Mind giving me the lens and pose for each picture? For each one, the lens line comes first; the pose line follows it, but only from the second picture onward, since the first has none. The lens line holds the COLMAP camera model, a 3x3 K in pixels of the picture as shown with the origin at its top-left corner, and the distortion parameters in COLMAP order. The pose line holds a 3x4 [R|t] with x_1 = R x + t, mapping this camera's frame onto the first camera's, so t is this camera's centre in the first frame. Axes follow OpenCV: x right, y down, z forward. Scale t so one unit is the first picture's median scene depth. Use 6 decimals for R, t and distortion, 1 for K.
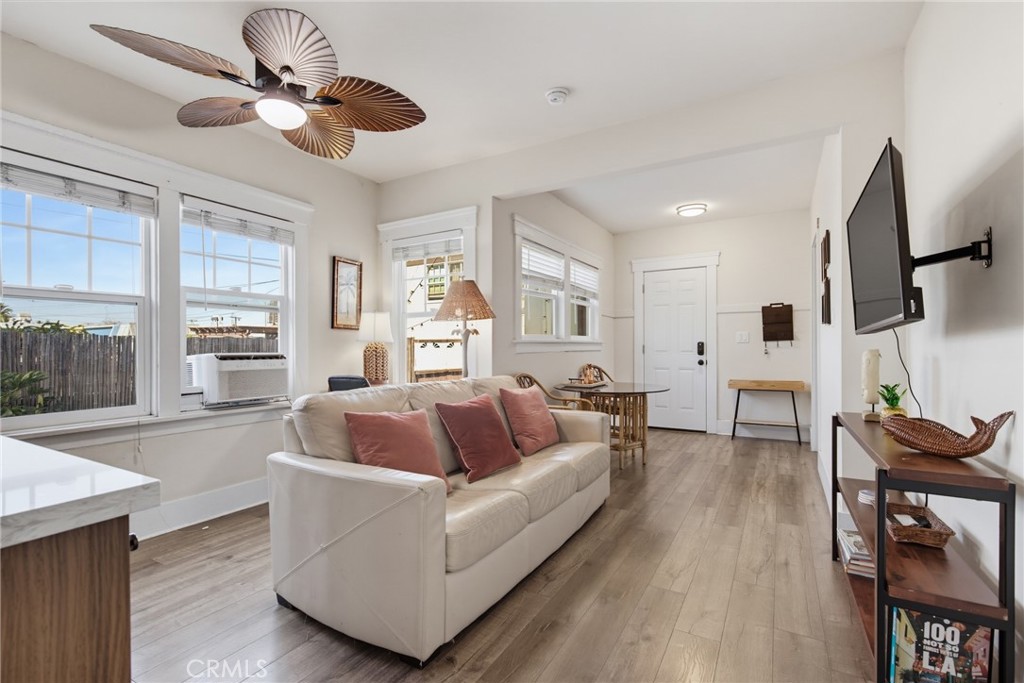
lens RADIAL K [[462.8, 0, 509.8], [0, 462.8, 344.8], [0, 0, 1]] dist [0.000639, -0.001430]
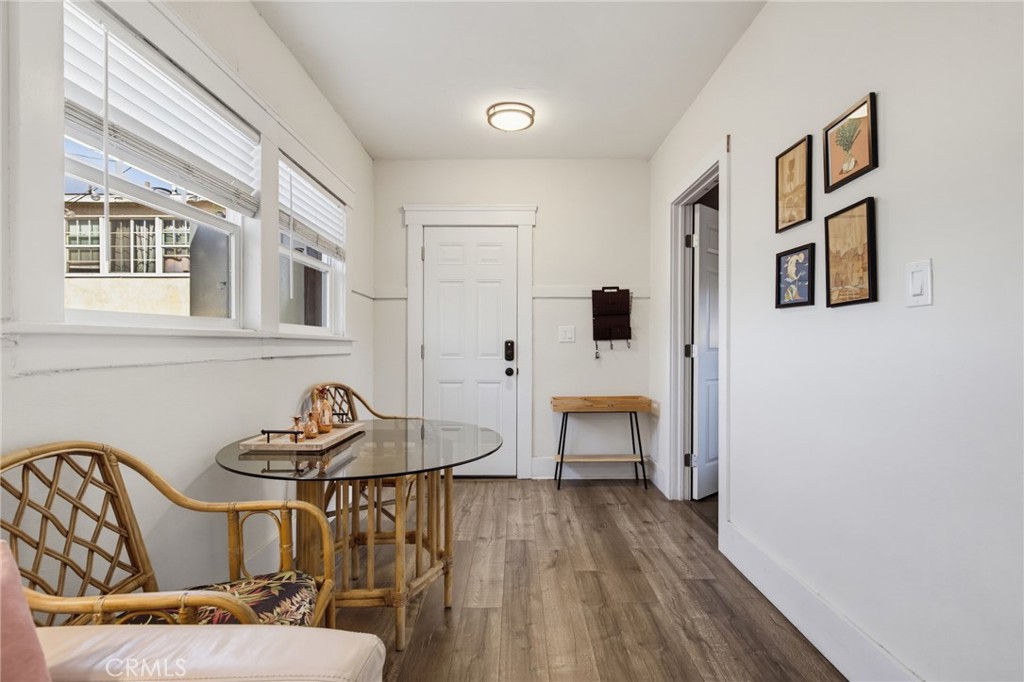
lens RADIAL K [[462.8, 0, 521.3], [0, 462.8, 348.2], [0, 0, 1]] dist [0.000639, -0.001430]
pose [[0.855677, 0.001815, 0.517507, 0.091991], [-0.005780, 0.999965, 0.006050, 0.000433], [-0.517478, -0.008168, 0.855658, 0.454080]]
